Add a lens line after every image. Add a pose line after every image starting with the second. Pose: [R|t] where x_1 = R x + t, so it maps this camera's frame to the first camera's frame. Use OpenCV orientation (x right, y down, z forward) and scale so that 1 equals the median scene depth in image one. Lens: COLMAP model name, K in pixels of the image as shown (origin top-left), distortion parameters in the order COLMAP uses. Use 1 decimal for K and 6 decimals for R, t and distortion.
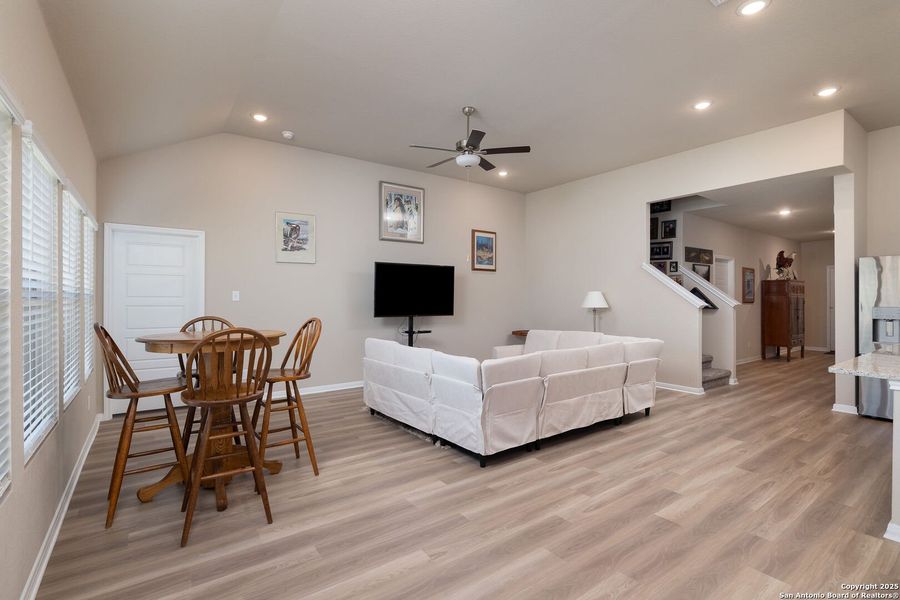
lens RADIAL K [[420.1, 0, 446.0], [0, 420.1, 295.6], [0, 0, 1]] dist [-0.002988, -0.000548]
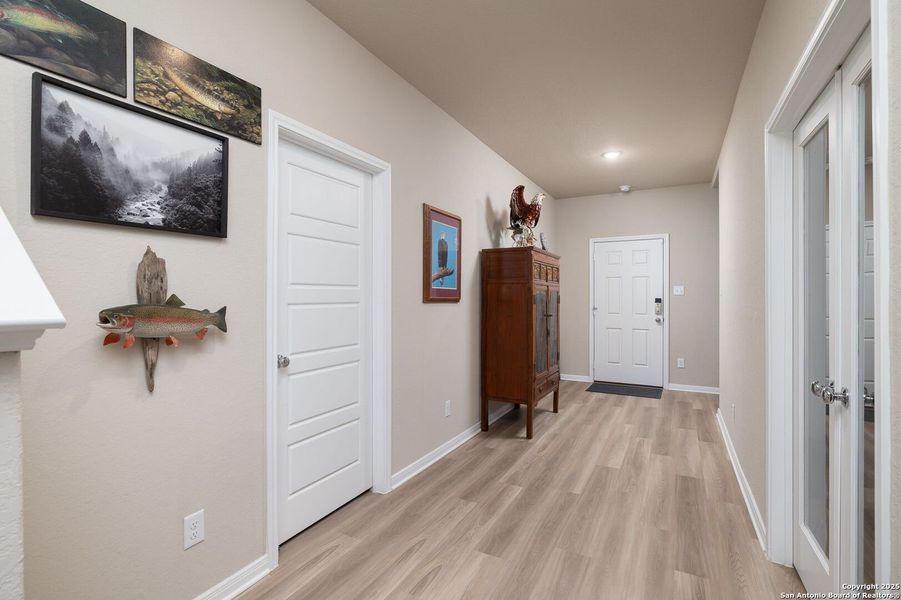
lens RADIAL K [[420.5, 0, 446.5], [0, 420.5, 295.6], [0, 0, 1]] dist [-0.002988, -0.000548]
pose [[0.903633, -0.001041, 0.428307, 0.542969], [-0.001649, 0.999981, 0.005910, 0.009250], [-0.428305, -0.006046, 0.903614, 0.632497]]
